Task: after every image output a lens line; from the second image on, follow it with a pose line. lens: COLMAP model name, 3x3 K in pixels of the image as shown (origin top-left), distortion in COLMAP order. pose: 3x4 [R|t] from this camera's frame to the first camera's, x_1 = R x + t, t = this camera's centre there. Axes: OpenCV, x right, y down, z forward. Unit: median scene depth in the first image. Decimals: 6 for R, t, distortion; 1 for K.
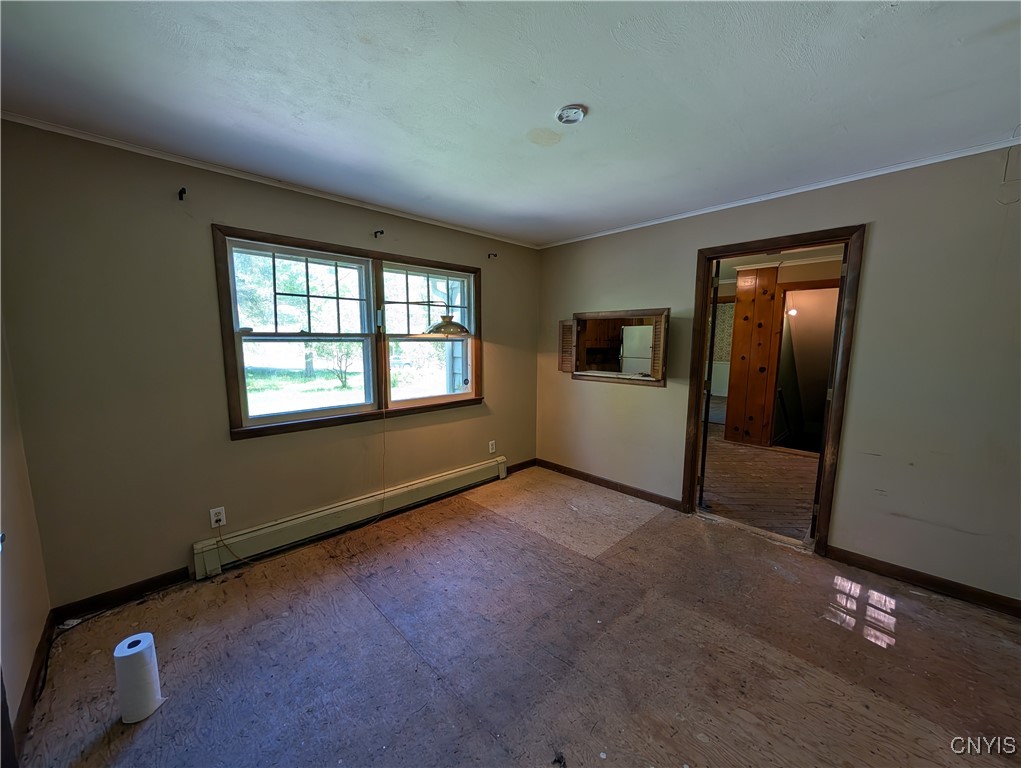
lens RADIAL K [[388.0, 0, 511.4], [0, 388.0, 386.1], [0, 0, 1]] dist [0.007001, -0.000070]
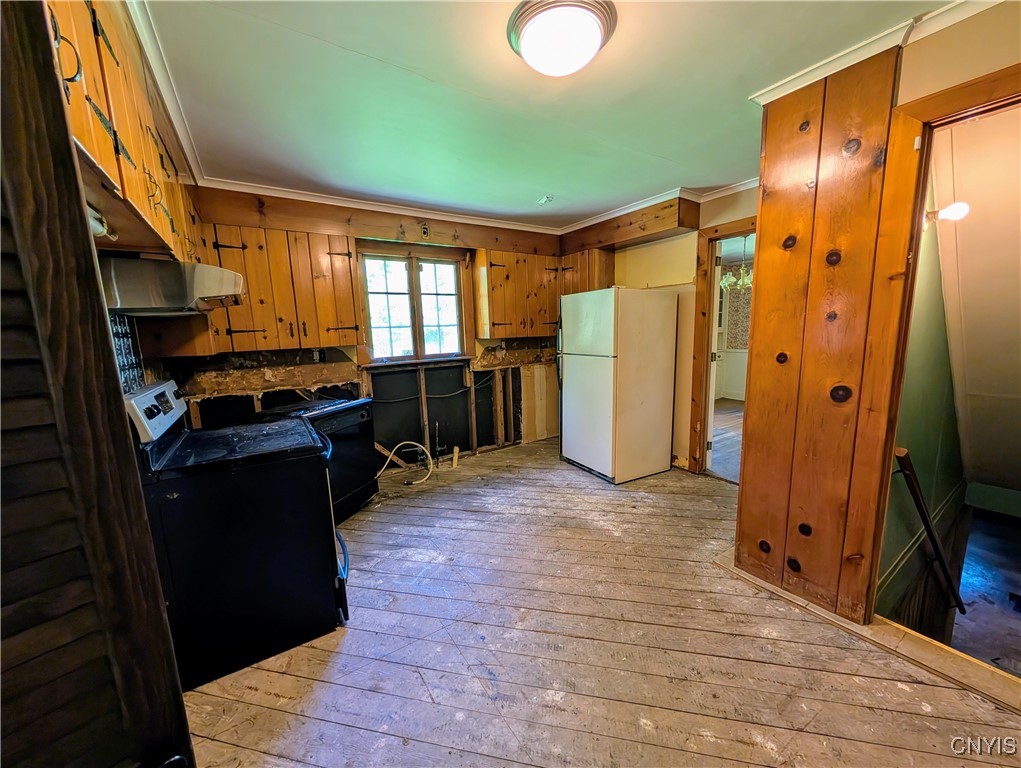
lens RADIAL K [[388.0, 0, 511.8], [0, 388.0, 386.8], [0, 0, 1]] dist [0.007001, -0.000070]
pose [[0.982014, -0.005160, -0.188738, 0.428355], [0.010890, 0.999510, 0.029331, -0.060515], [0.188495, -0.030859, 0.981589, 0.615865]]
